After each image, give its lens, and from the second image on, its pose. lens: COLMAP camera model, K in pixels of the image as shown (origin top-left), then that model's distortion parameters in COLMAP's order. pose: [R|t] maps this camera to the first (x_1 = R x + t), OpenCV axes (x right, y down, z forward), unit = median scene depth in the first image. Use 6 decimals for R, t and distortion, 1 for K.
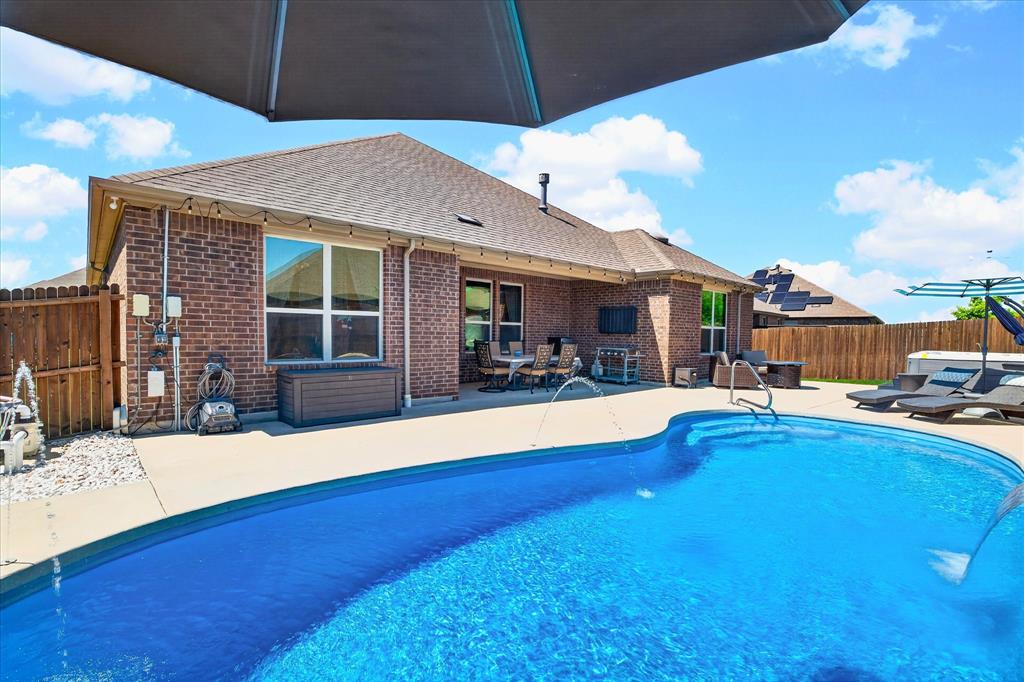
lens RADIAL K [[489.1, 0, 510.9], [0, 489.1, 343.1], [0, 0, 1]] dist [-0.000949, -0.000063]
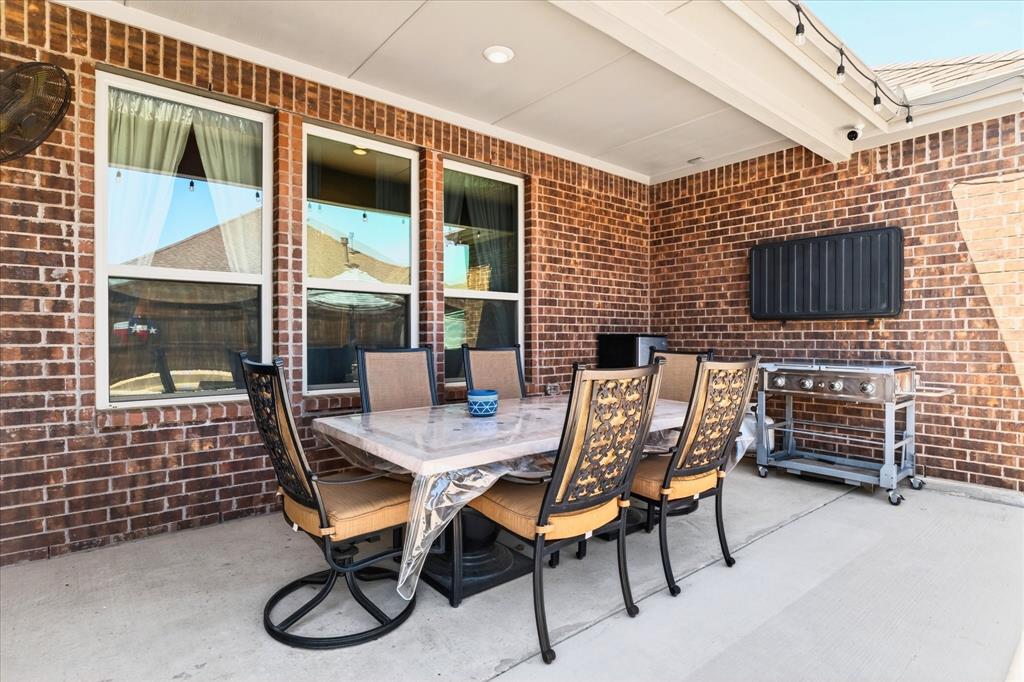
lens RADIAL K [[489.1, 0, 513.5], [0, 489.1, 340.3], [0, 0, 1]] dist [-0.000949, -0.000063]
pose [[0.998408, -0.015886, -0.054121, 0.035940], [0.014923, 0.999724, -0.018163, -0.002633], [0.054395, 0.017327, 0.998369, 0.664090]]
